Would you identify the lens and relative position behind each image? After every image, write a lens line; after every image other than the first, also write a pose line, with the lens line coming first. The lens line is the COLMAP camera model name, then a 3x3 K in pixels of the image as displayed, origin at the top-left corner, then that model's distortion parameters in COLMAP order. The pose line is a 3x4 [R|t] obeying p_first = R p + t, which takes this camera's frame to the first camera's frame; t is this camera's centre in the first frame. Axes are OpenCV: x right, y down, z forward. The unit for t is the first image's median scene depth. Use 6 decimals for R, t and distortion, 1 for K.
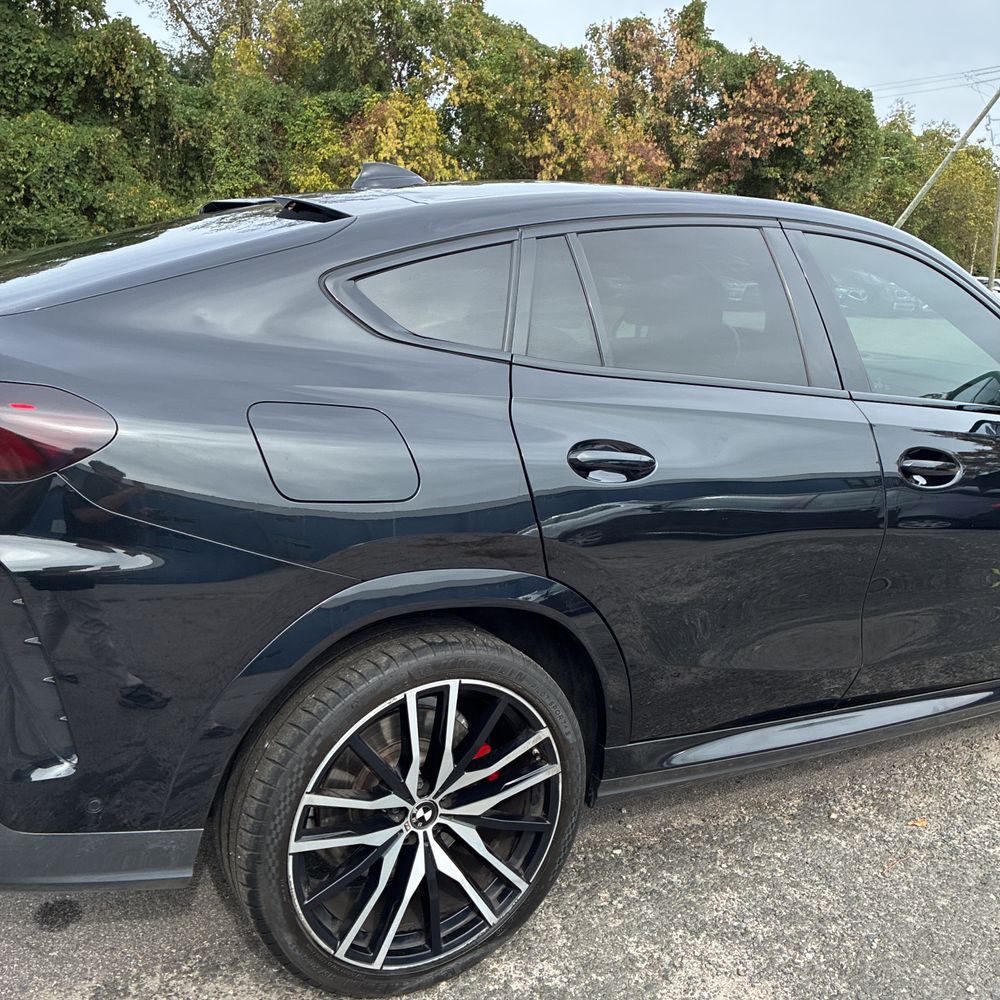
lens RADIAL K [[1008.8, 0, 485.4], [0, 1008.8, 490.4], [0, 0, 1]] dist [0.012501, 0.000000]
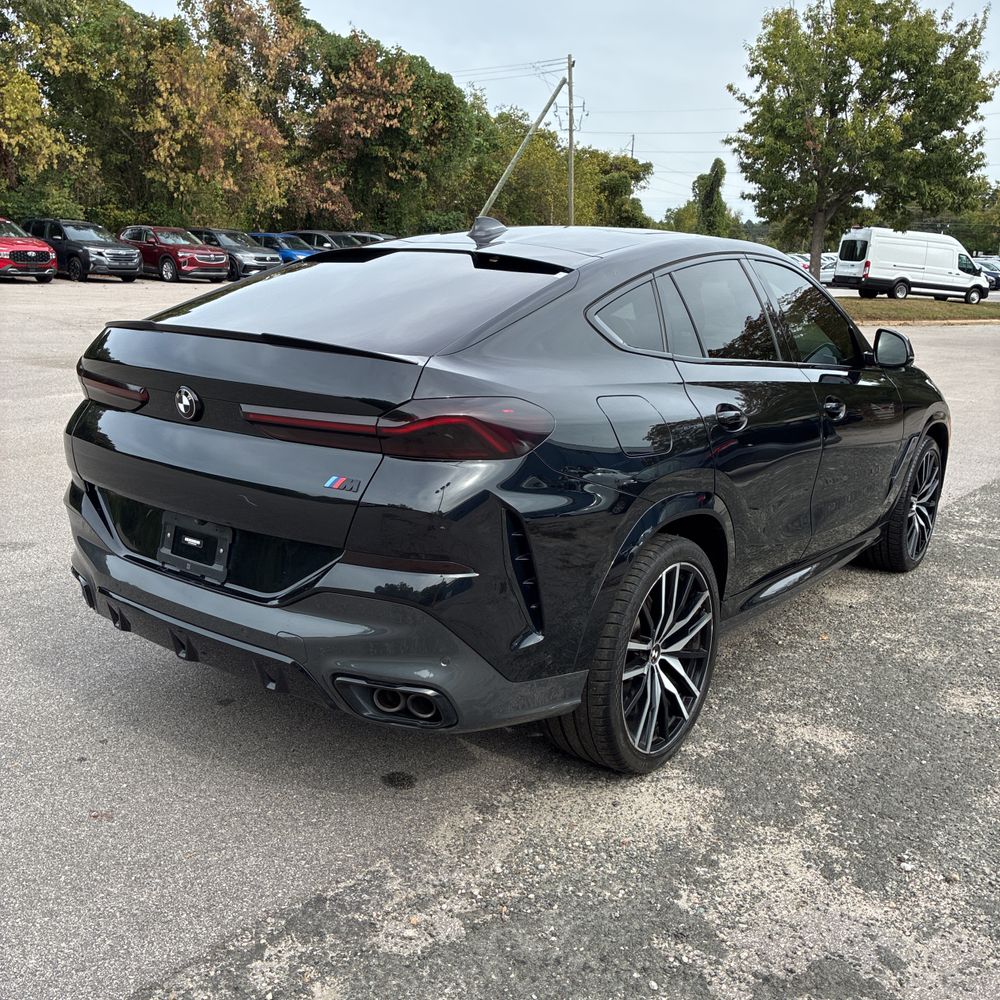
lens RADIAL K [[1008.8, 0, 489.0], [0, 1008.8, 490.6], [0, 0, 1]] dist [0.012501, 0.000000]
pose [[0.921183, -0.111079, 0.372938, -0.054784], [0.101031, 0.993798, 0.046448, -0.001761], [-0.375784, -0.005109, 0.926693, -0.022043]]
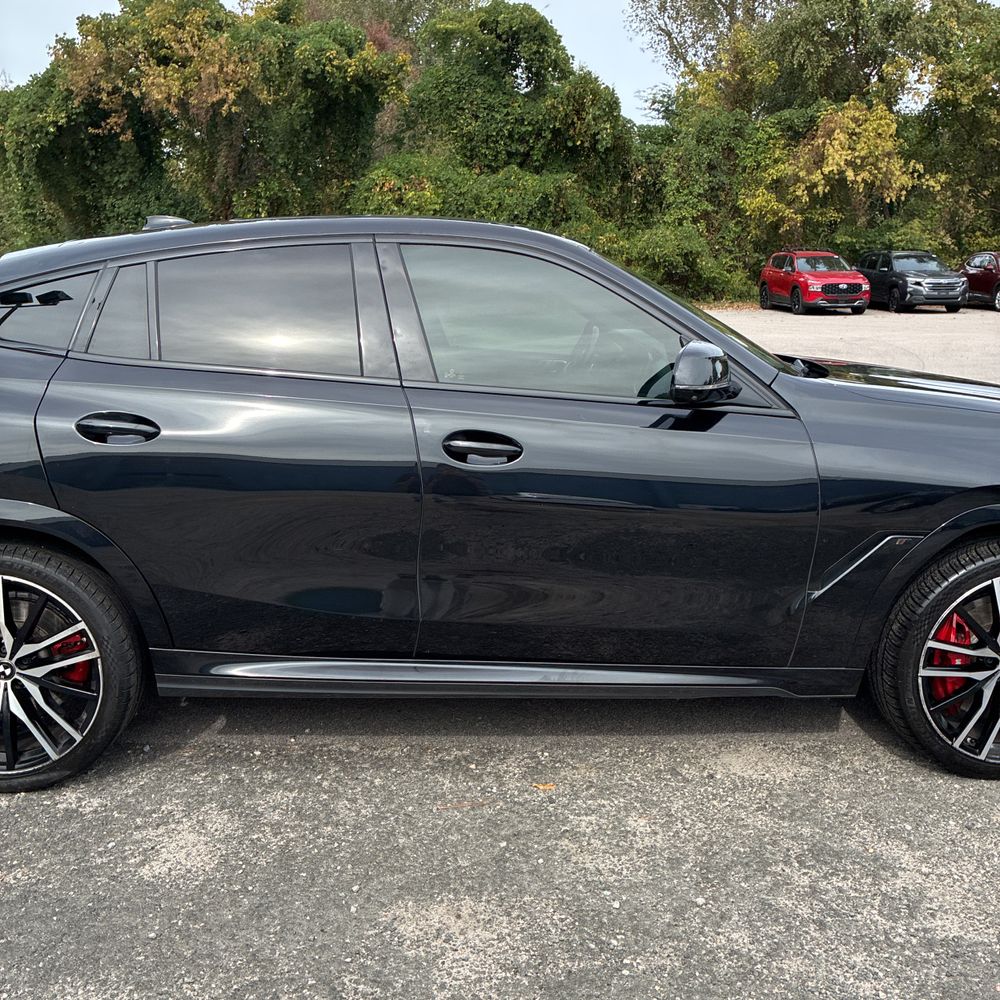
lens RADIAL K [[1008.8, 0, 490.7], [0, 1008.8, 498.8], [0, 0, 1]] dist [0.012501, 0.000000]
pose [[0.880285, 0.040027, -0.472753, 0.079599], [-0.047816, 0.998846, -0.004466, 0.003110], [0.472029, 0.026537, 0.881184, 0.002770]]
